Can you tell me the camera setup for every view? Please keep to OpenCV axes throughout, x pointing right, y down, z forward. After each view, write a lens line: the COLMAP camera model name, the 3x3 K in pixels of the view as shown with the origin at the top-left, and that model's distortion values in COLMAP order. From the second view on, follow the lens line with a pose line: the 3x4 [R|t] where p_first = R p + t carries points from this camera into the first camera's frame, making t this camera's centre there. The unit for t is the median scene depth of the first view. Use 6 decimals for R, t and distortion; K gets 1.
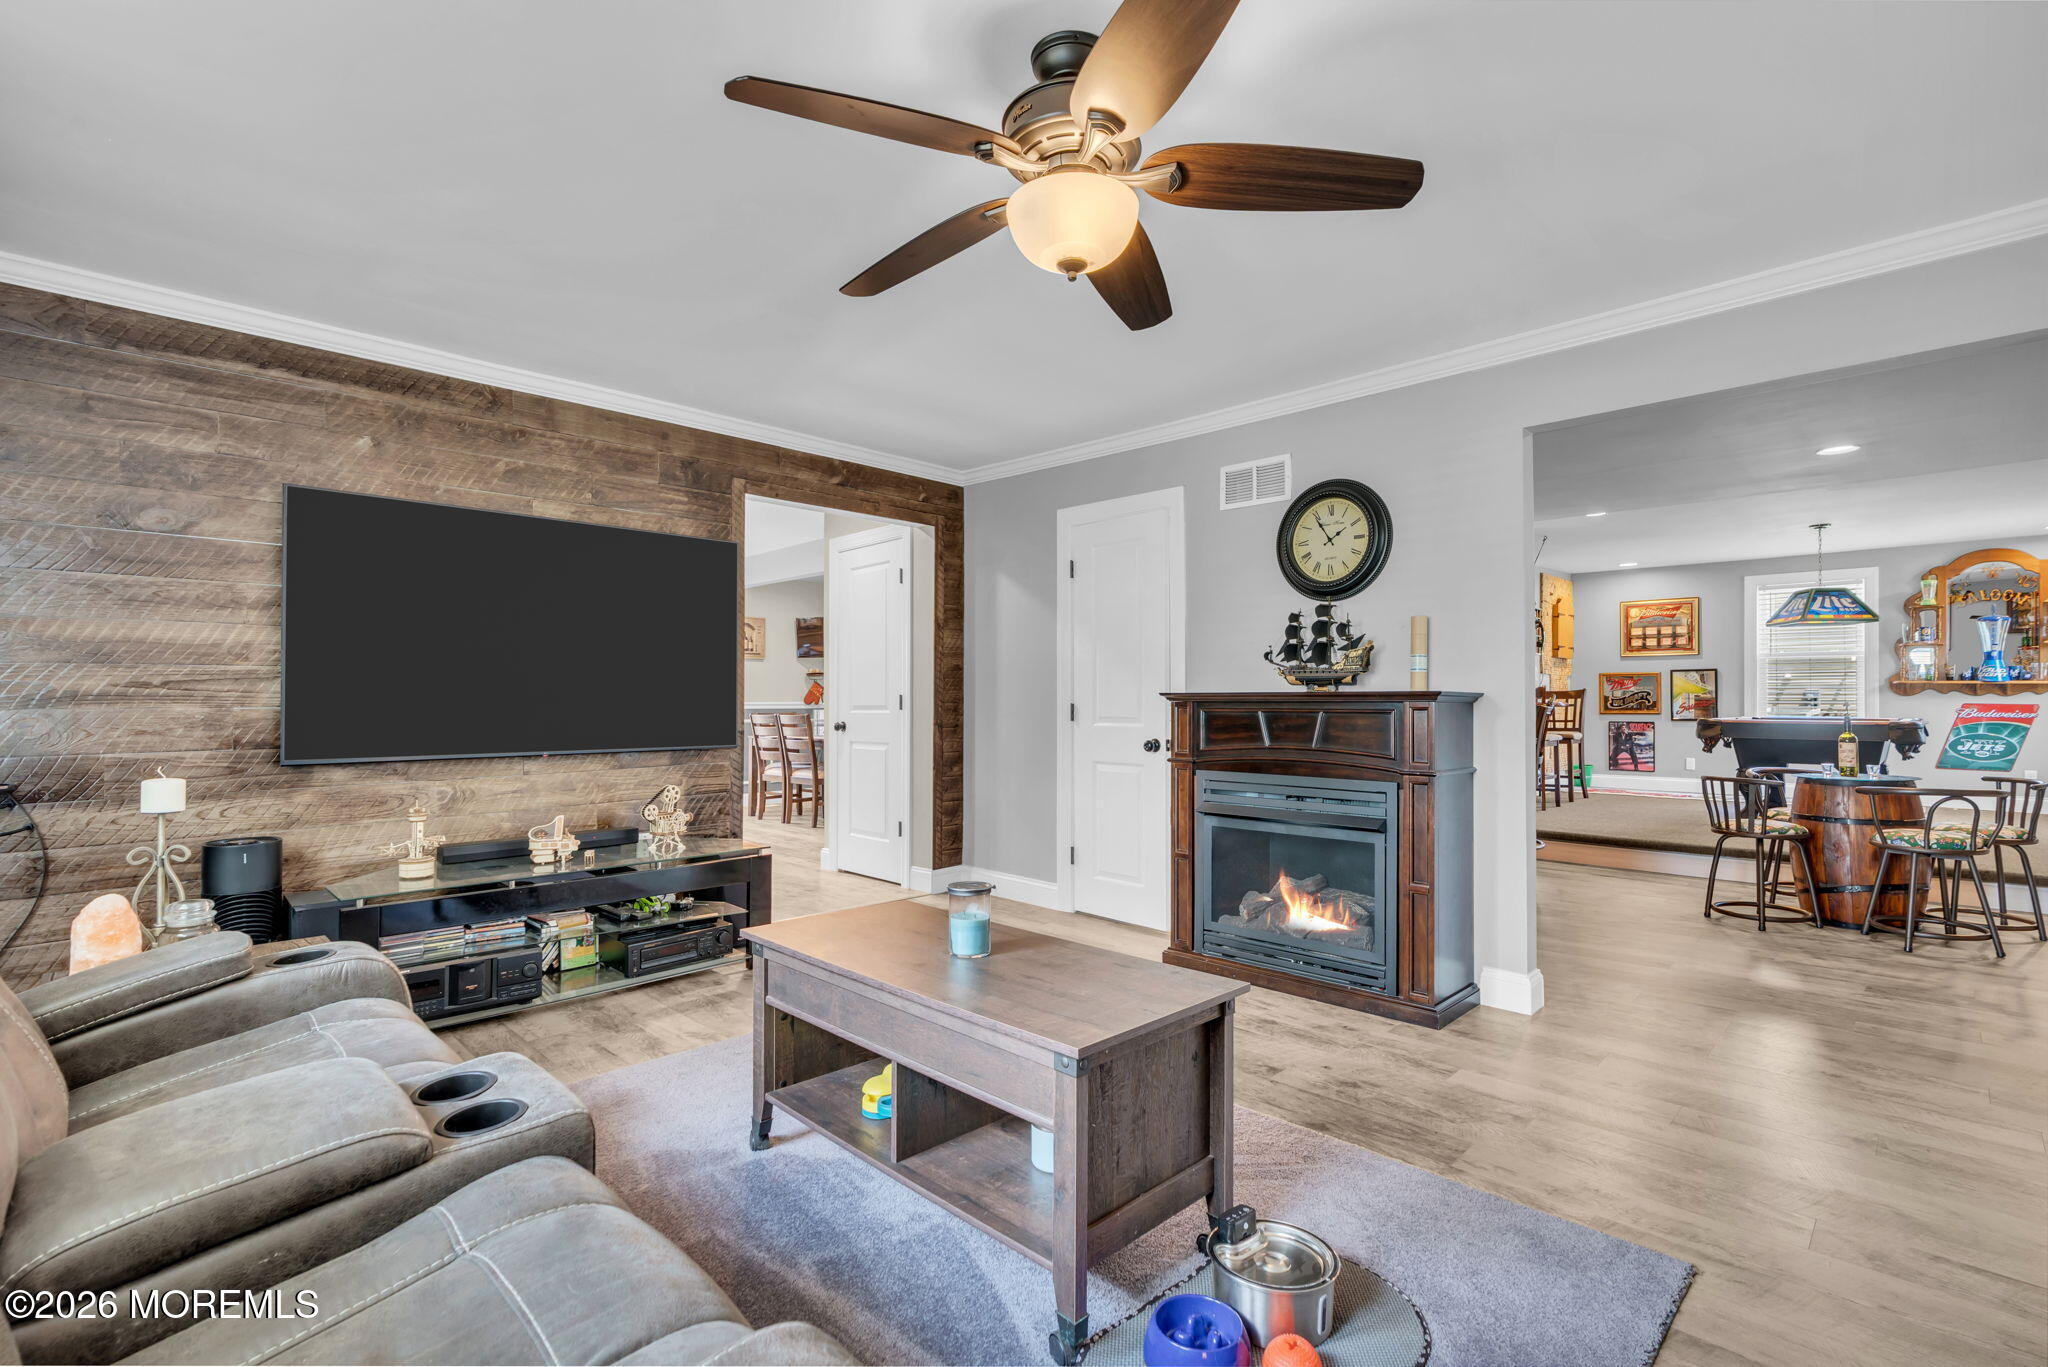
lens RADIAL K [[936.5, 0, 1043.9], [0, 936.5, 683.2], [0, 0, 1]] dist [-0.007631, 0.004563]
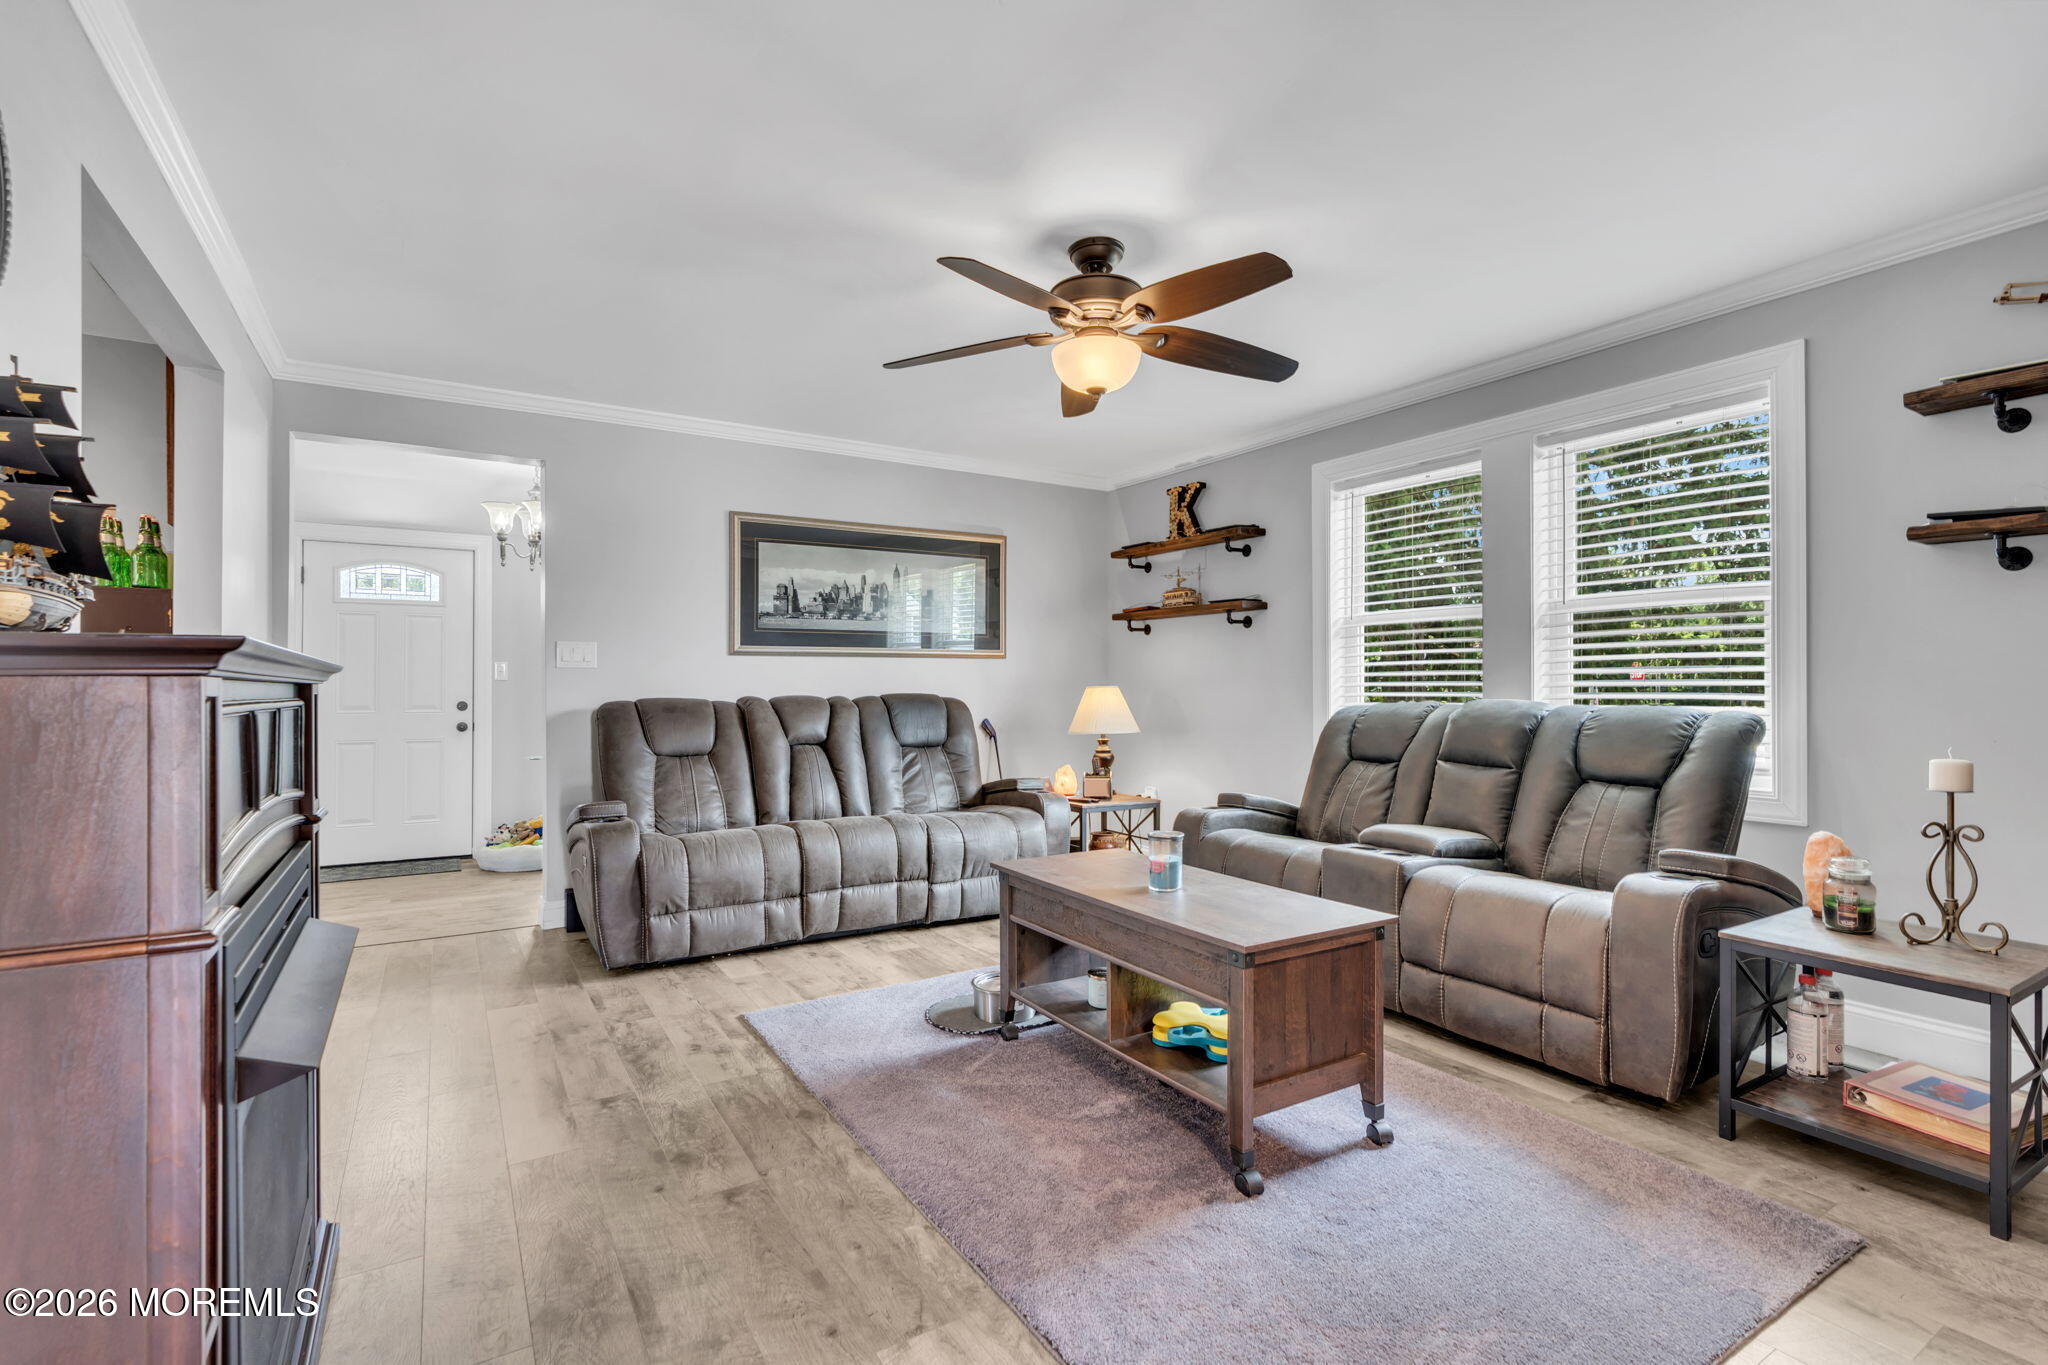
lens RADIAL K [[936.5, 0, 1013.2], [0, 936.5, 679.8], [0, 0, 1]] dist [-0.007631, 0.004563]
pose [[-0.972352, 0.001725, 0.233514, -0.051676], [-0.004439, 0.999655, -0.025870, 0.014228], [-0.233478, -0.026191, -0.972009, 0.661864]]
